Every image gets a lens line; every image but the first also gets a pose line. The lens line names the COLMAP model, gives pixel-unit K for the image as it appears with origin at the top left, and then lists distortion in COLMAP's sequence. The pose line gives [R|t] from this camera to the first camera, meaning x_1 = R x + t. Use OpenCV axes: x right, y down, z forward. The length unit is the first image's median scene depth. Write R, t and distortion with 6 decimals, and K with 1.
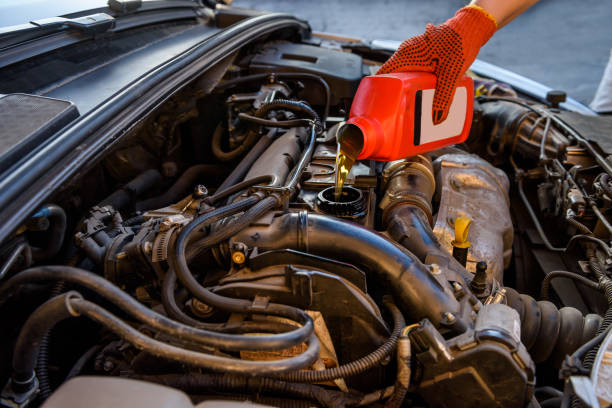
lens RADIAL K [[516.9, 0, 307.2], [0, 516.9, 208.8], [0, 0, 1]] dist [-0.009113, -0.007032]
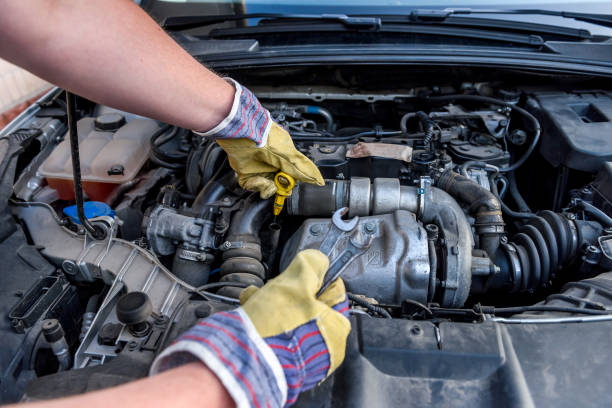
lens RADIAL K [[432.1, 0, 305.1], [0, 432.1, 202.6], [0, 0, 1]] dist [-0.047327, -0.006886]
pose [[0.048055, 0.531815, -0.845496, 1.265982], [-0.436120, 0.772696, 0.461237, -0.550937], [0.898604, 0.346573, 0.269067, 0.770874]]
